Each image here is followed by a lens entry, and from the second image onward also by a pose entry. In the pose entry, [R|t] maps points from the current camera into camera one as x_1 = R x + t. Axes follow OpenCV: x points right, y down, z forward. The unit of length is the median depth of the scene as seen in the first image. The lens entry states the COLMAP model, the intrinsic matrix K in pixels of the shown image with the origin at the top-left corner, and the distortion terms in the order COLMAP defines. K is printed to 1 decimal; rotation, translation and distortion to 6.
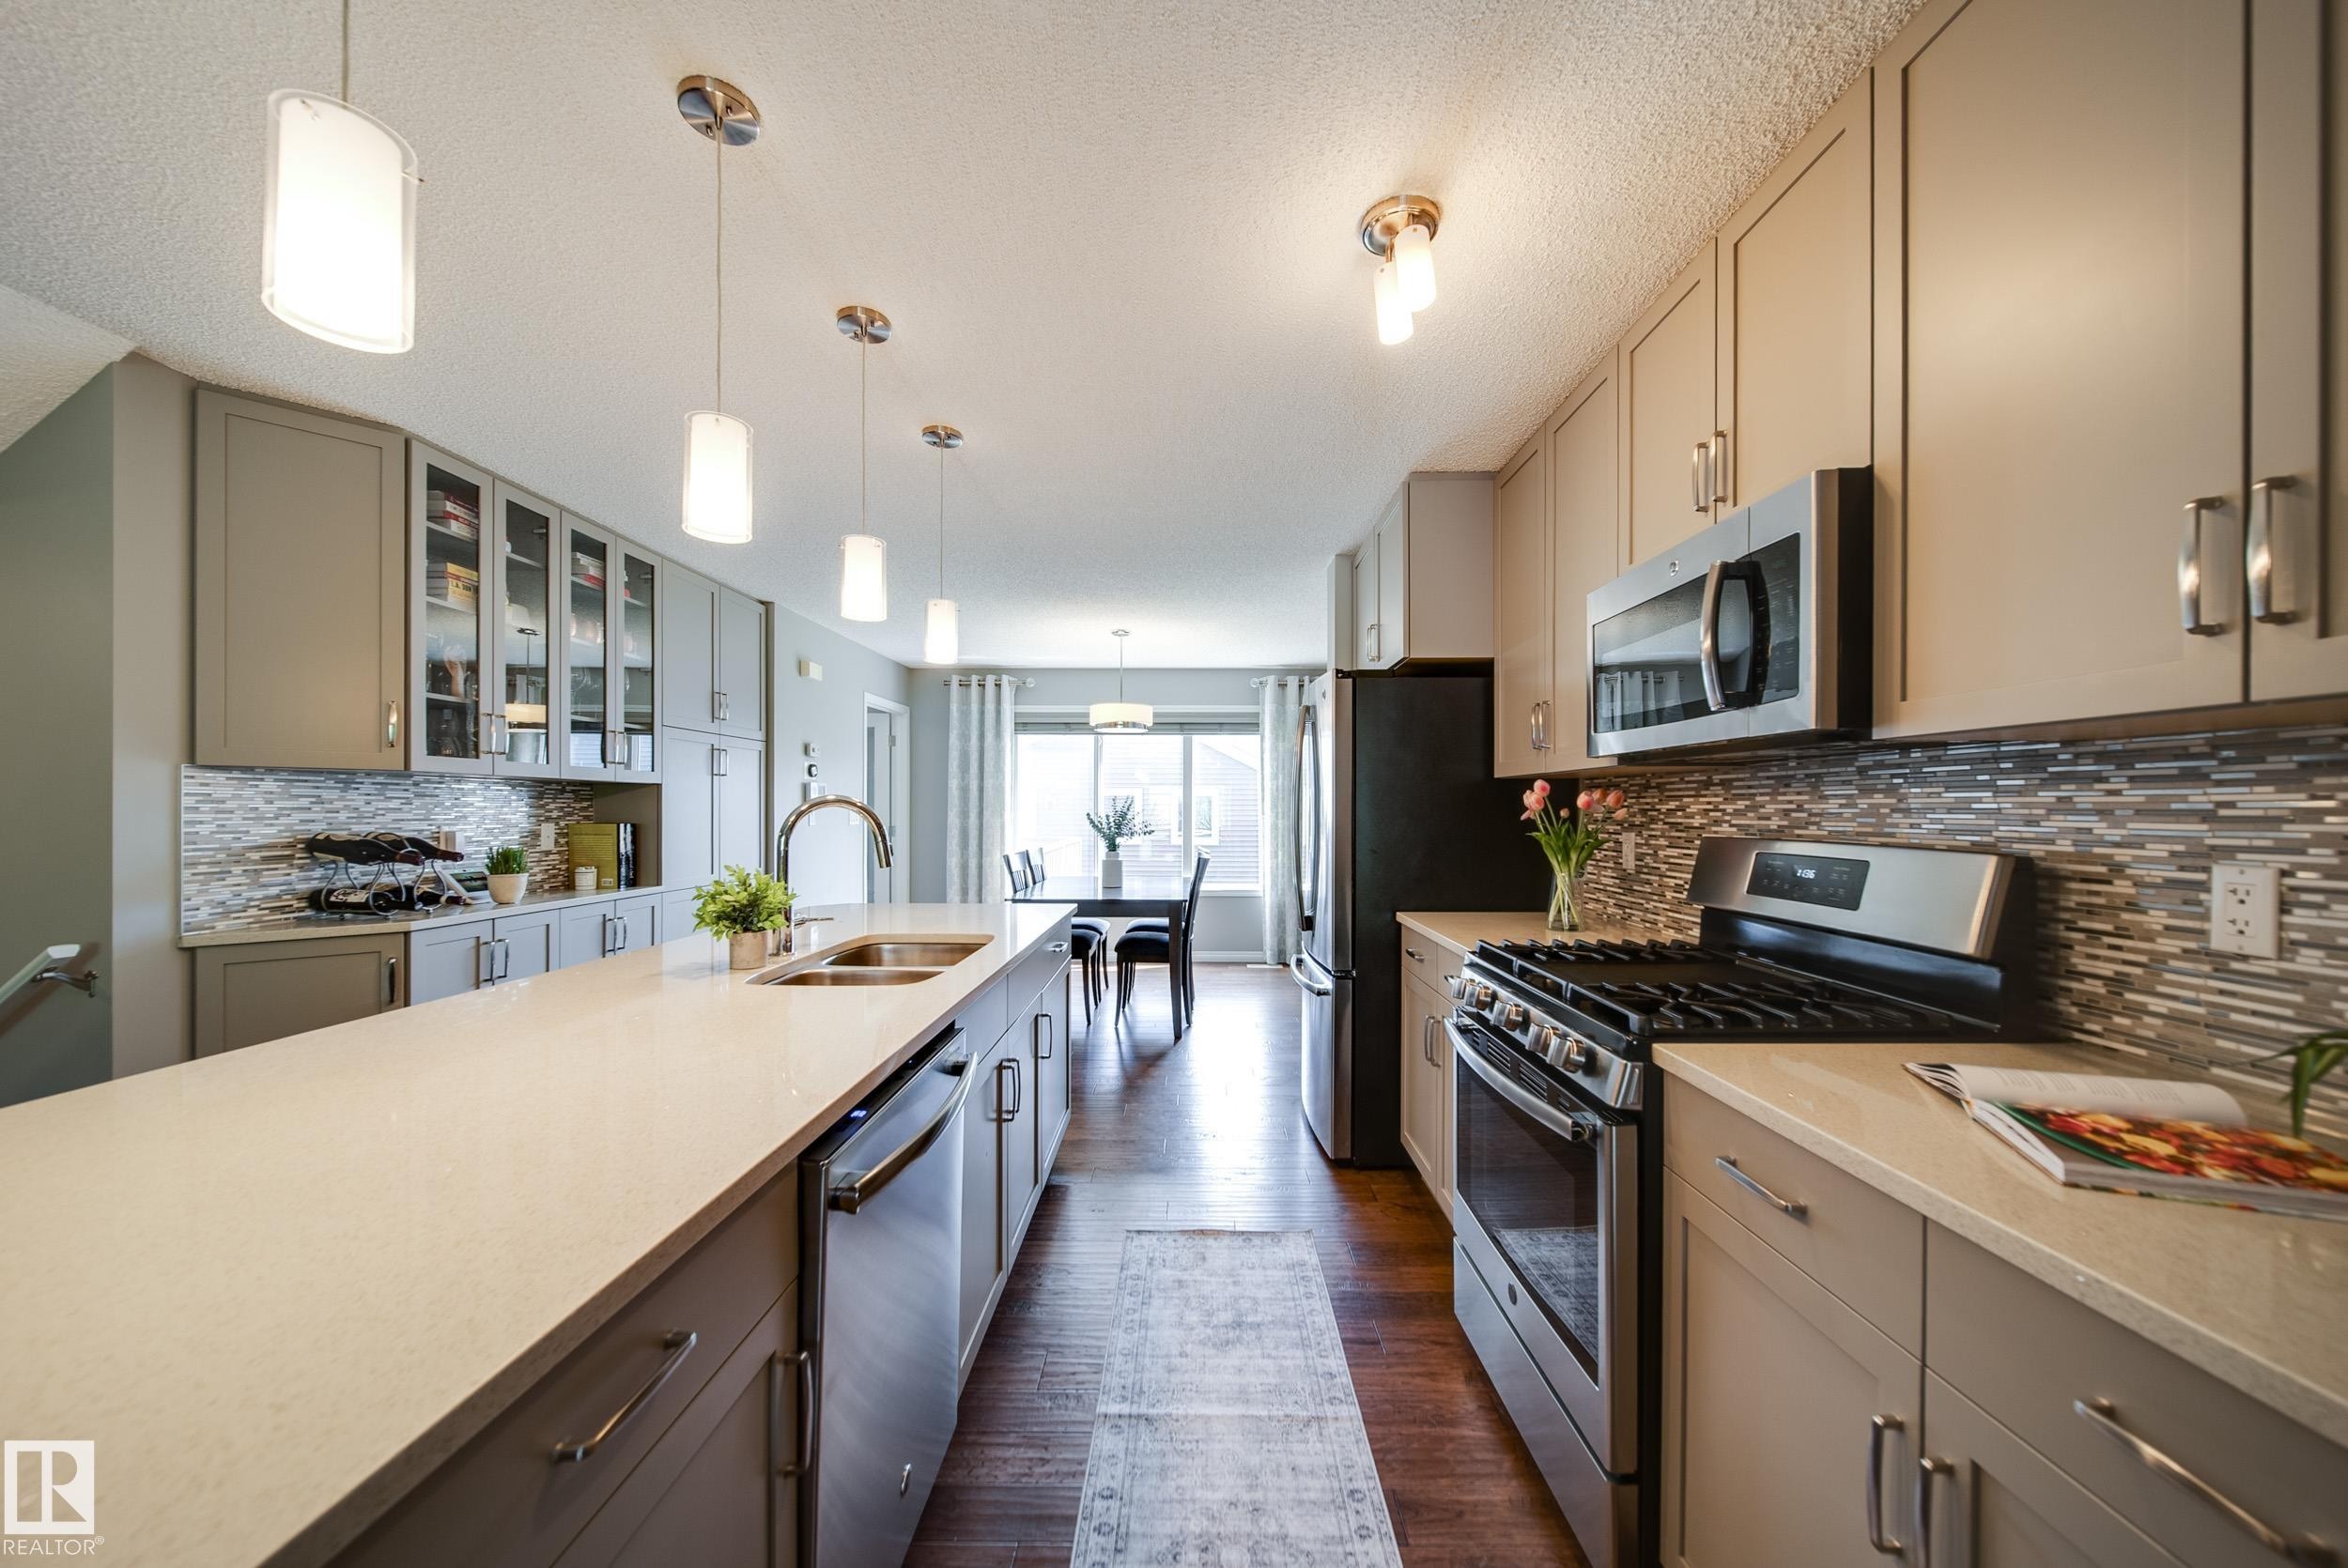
lens RADIAL K [[833.5, 0, 1187.6], [0, 833.5, 812.4], [0, 0, 1]] dist [-0.005028, -0.000775]
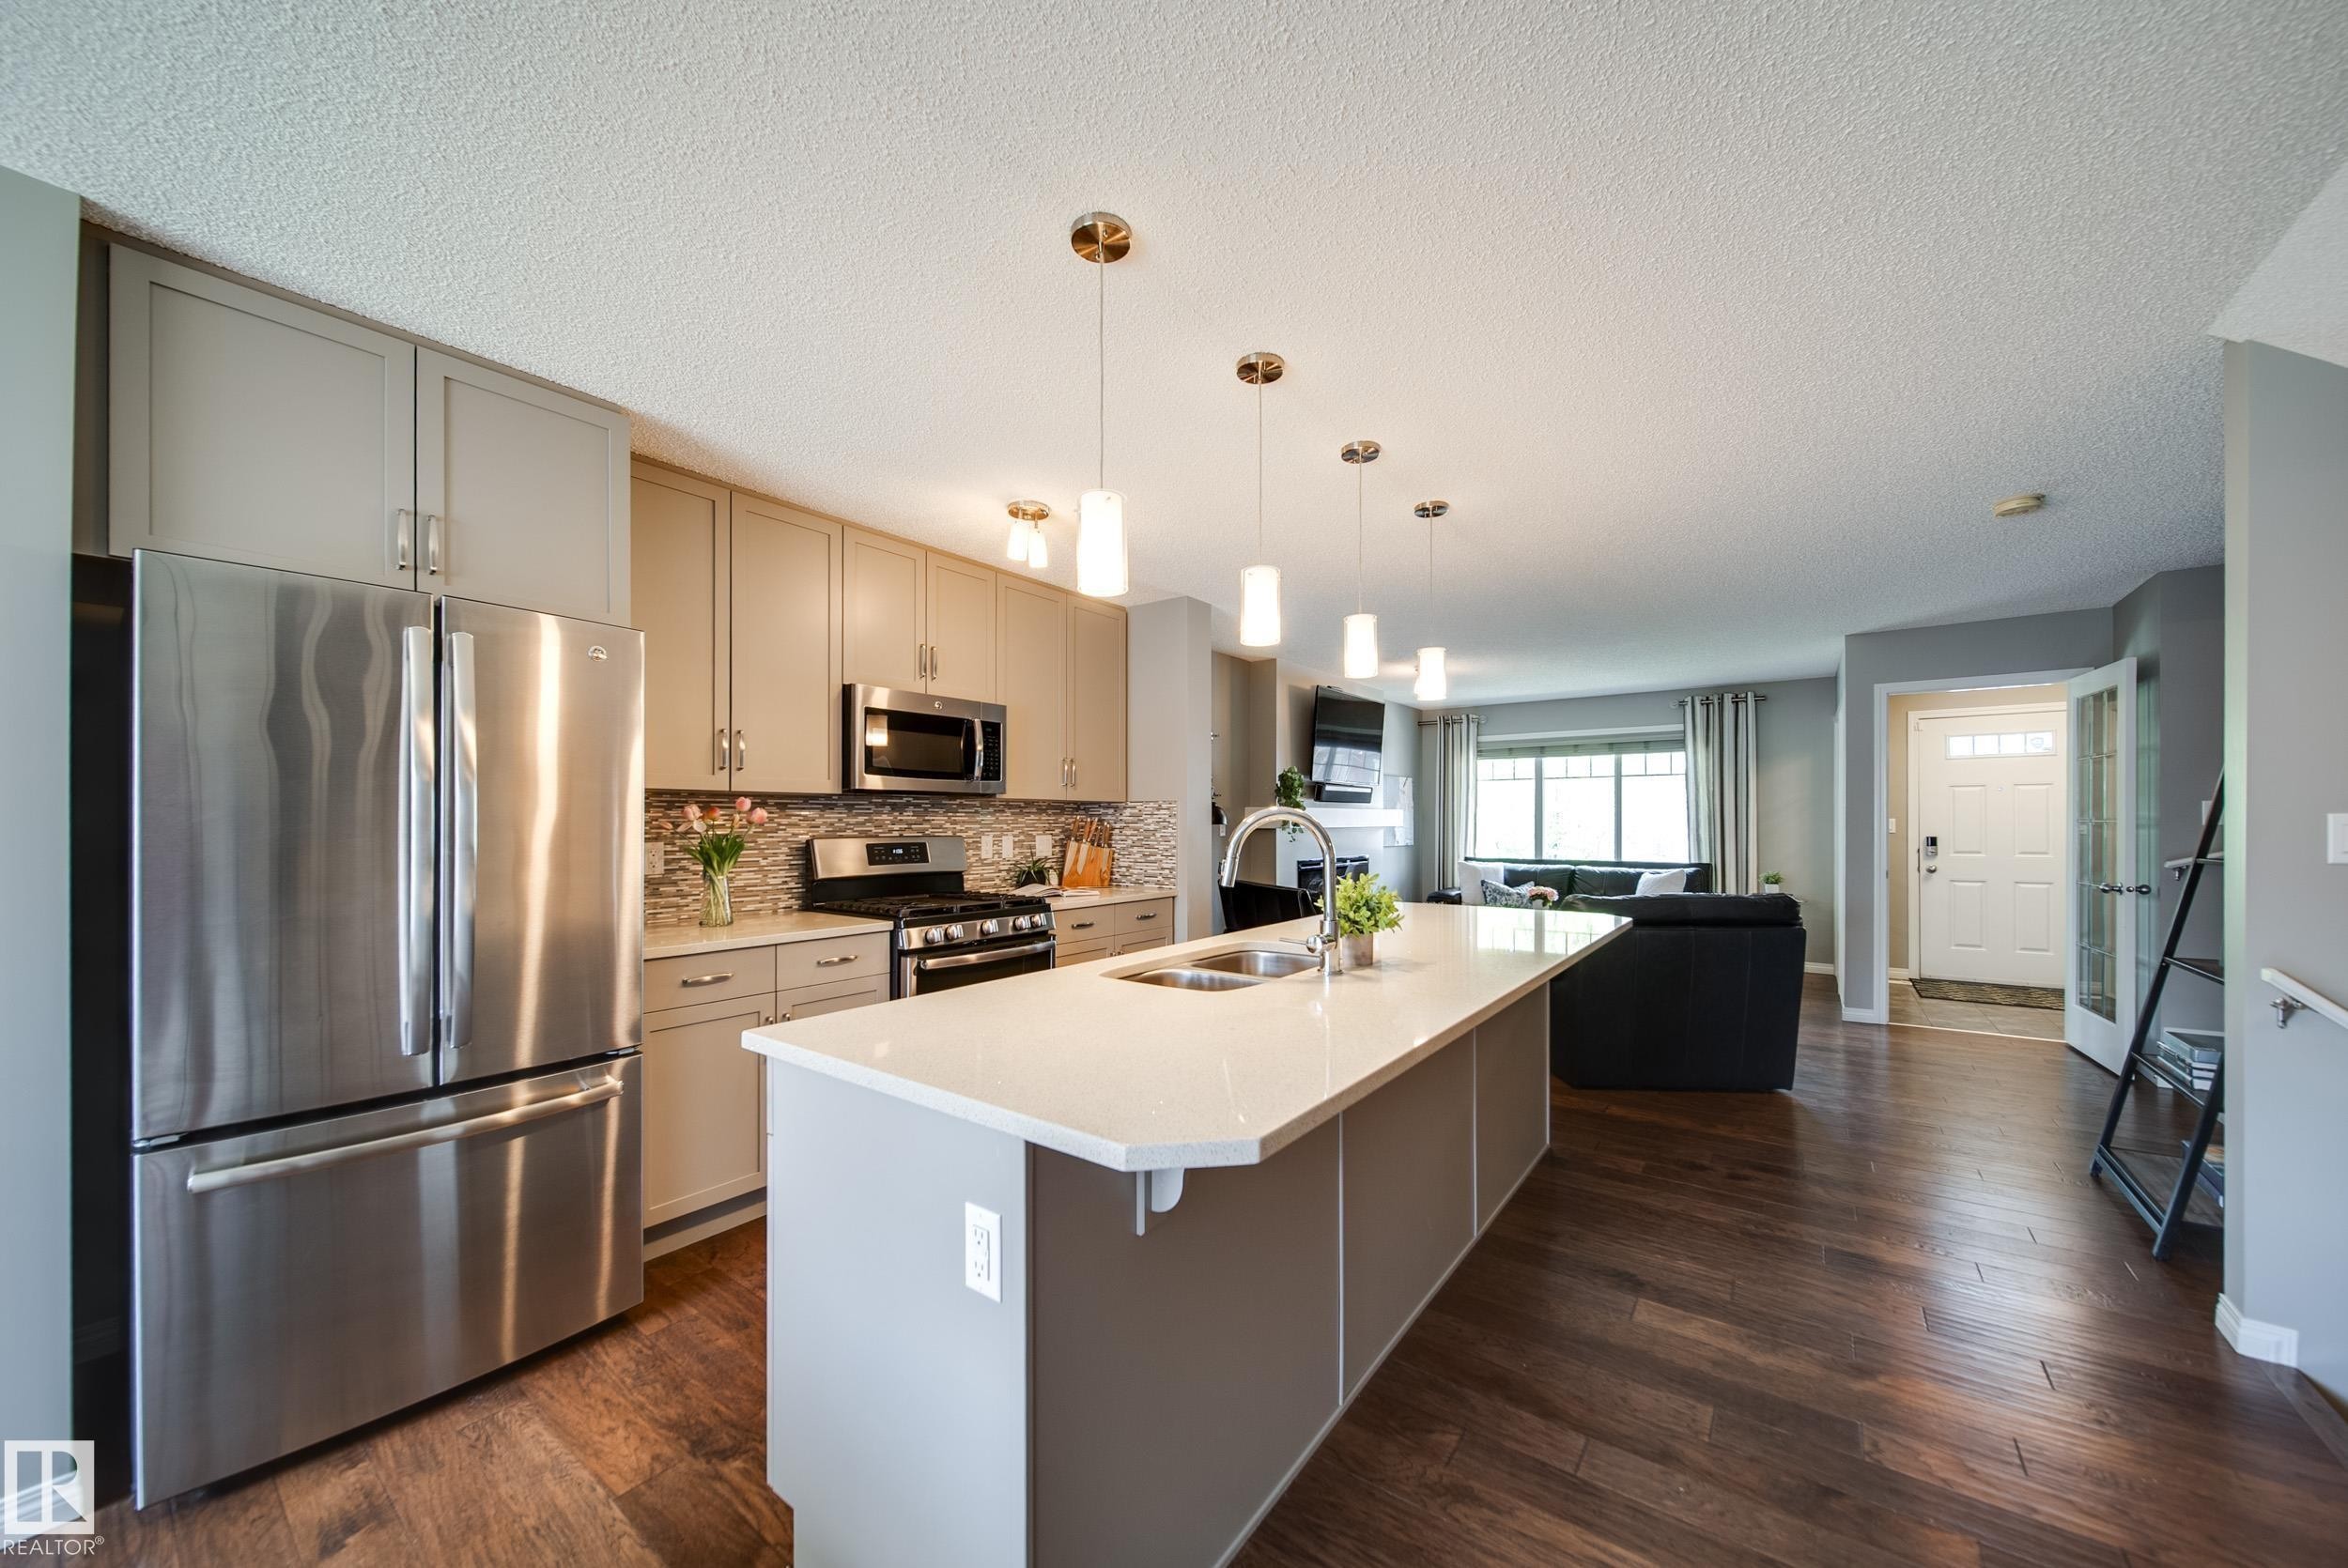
lens RADIAL K [[833.5, 0, 1189.2], [0, 833.5, 810.7], [0, 0, 1]] dist [-0.005028, -0.000775]
pose [[-0.814928, 0.008633, 0.579499, -0.732562], [0.004543, 0.999953, -0.008508, -0.006536], [-0.579545, -0.004301, -0.814929, 1.504334]]
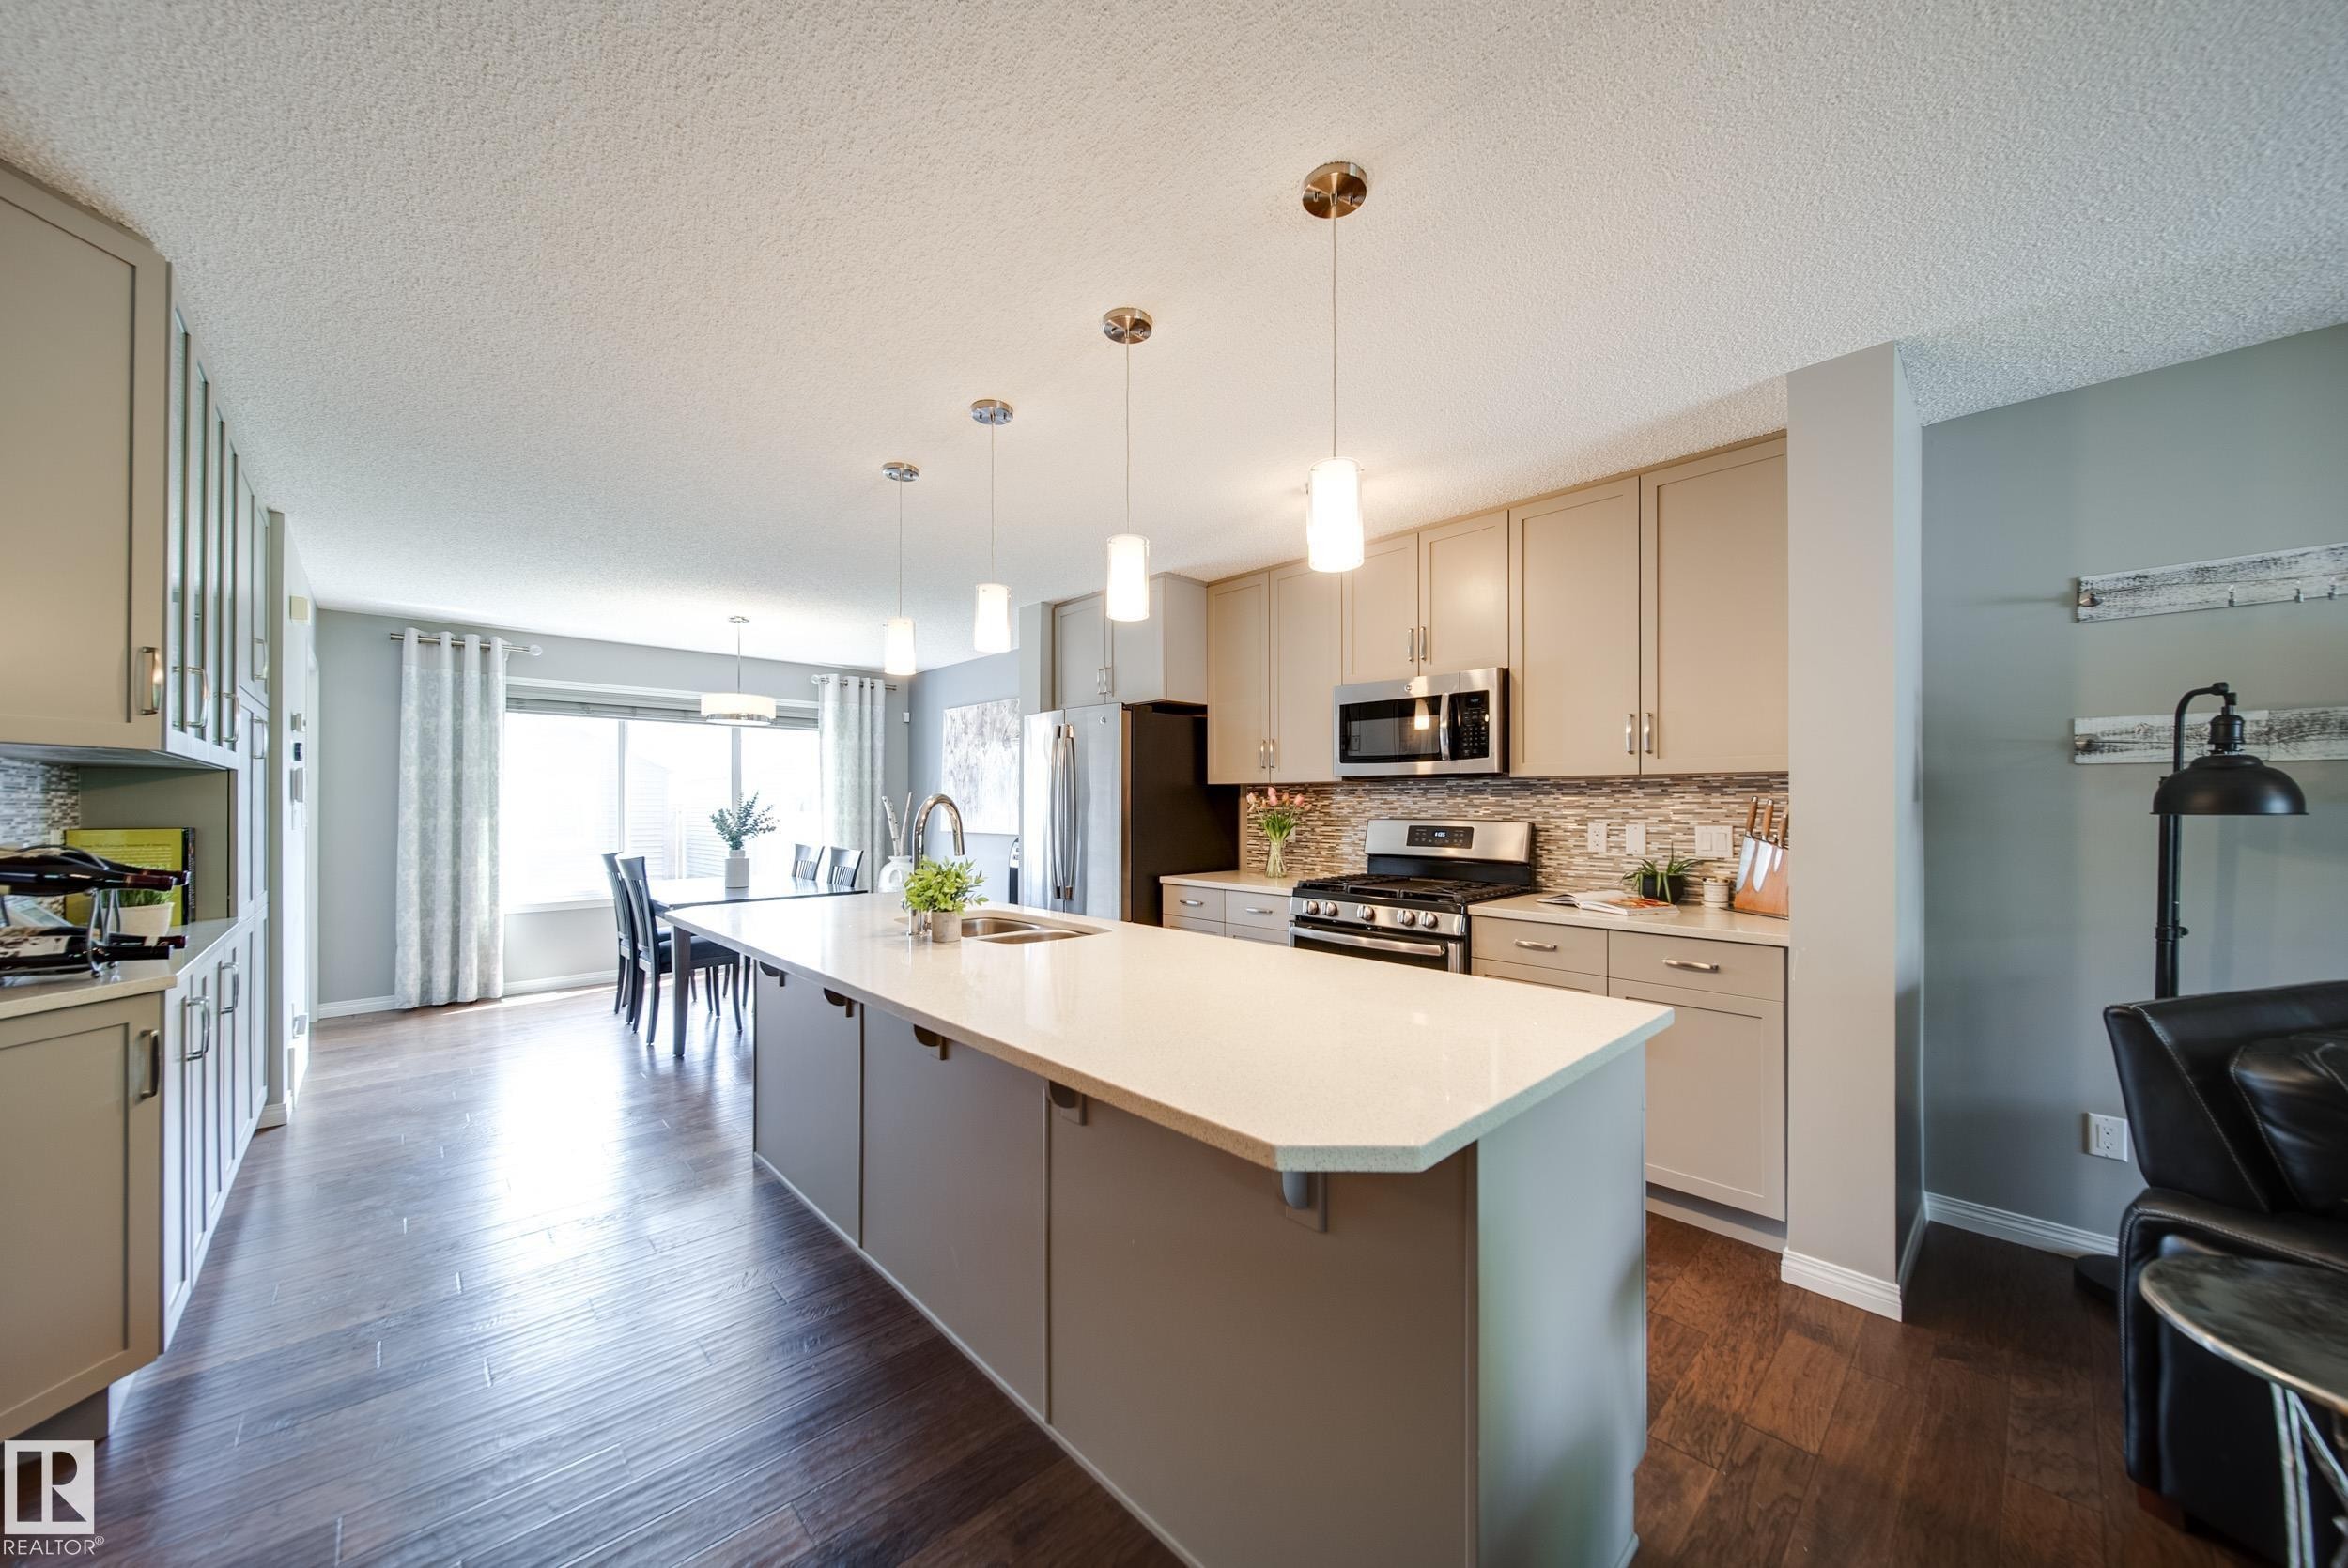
lens RADIAL K [[833.5, 0, 1174.5], [0, 833.5, 802.3], [0, 0, 1]] dist [-0.005028, -0.000775]
pose [[0.718513, 0.000705, 0.695513, -0.818494], [0.003775, 0.999981, -0.004914, -0.001409], [-0.695503, 0.006156, 0.718497, -0.052316]]
